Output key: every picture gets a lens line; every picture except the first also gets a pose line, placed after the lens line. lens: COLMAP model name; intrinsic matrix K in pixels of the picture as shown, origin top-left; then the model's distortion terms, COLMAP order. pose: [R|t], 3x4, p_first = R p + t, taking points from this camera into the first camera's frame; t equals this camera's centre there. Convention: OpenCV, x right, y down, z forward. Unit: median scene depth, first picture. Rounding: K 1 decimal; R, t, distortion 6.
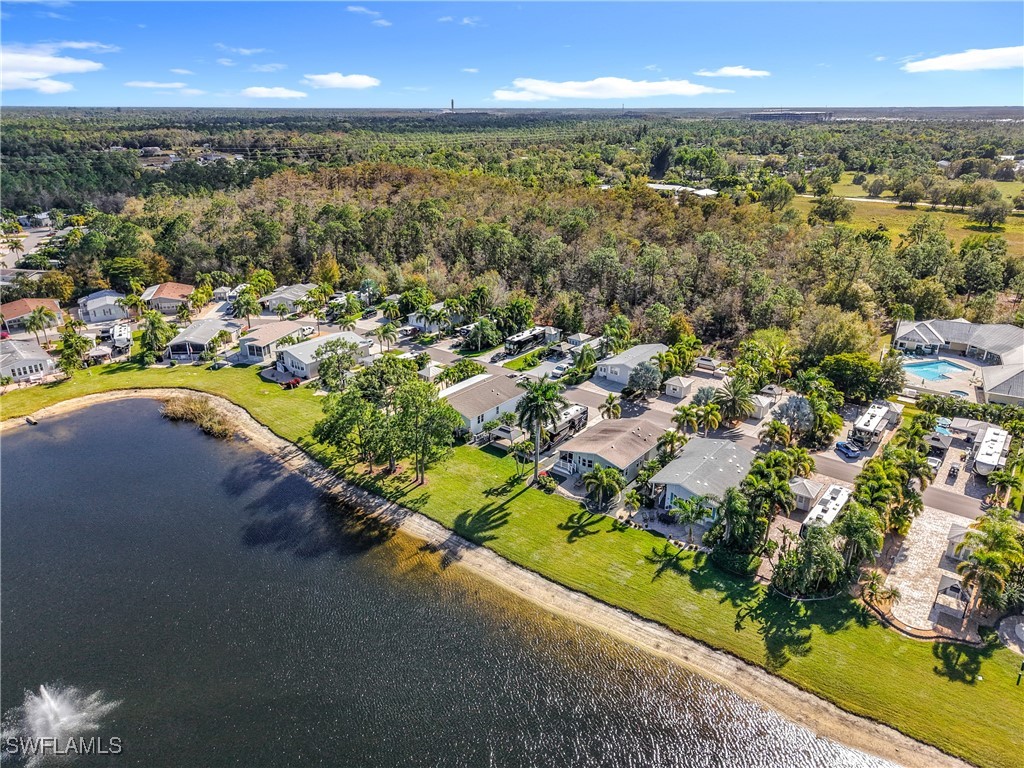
lens RADIAL K [[692.4, 0, 508.3], [0, 692.4, 383.8], [0, 0, 1]] dist [0.063379, -0.070064]
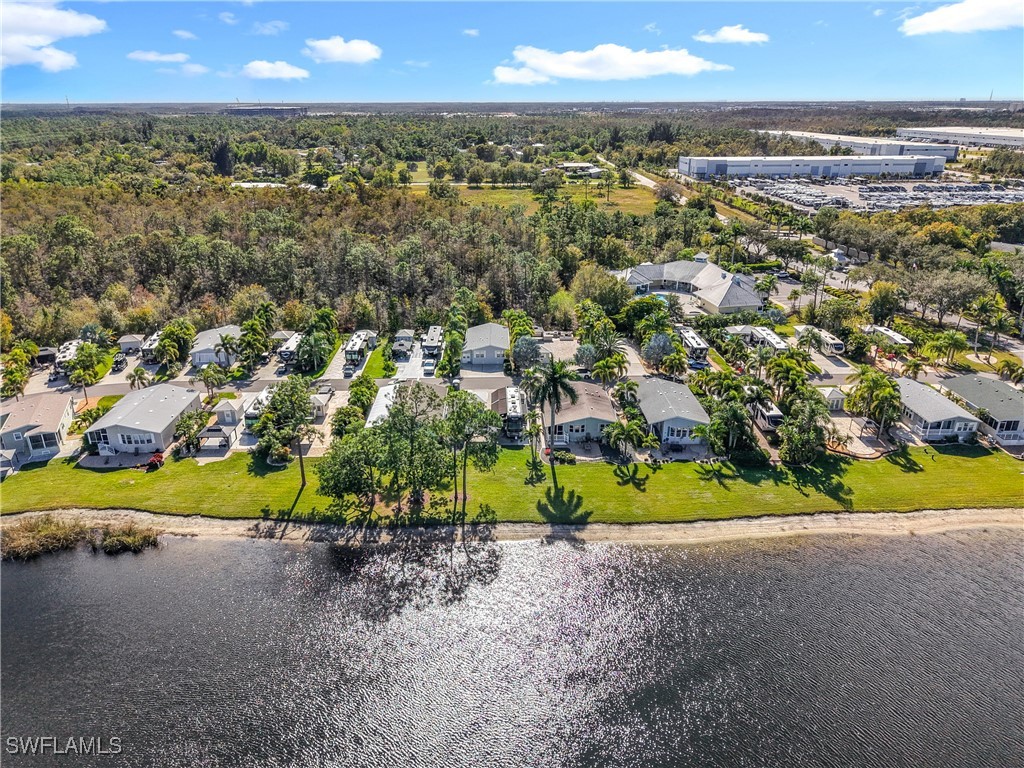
lens RADIAL K [[679.0, 0, 512.0], [0, 679.0, 421.6], [0, 0, 1]] dist [0.046538, -0.049171]
pose [[0.762865, -0.276474, 0.584465, -0.578731], [0.241391, 0.960388, 0.139228, -0.068317], [-0.599806, 0.034873, 0.799385, 0.219464]]
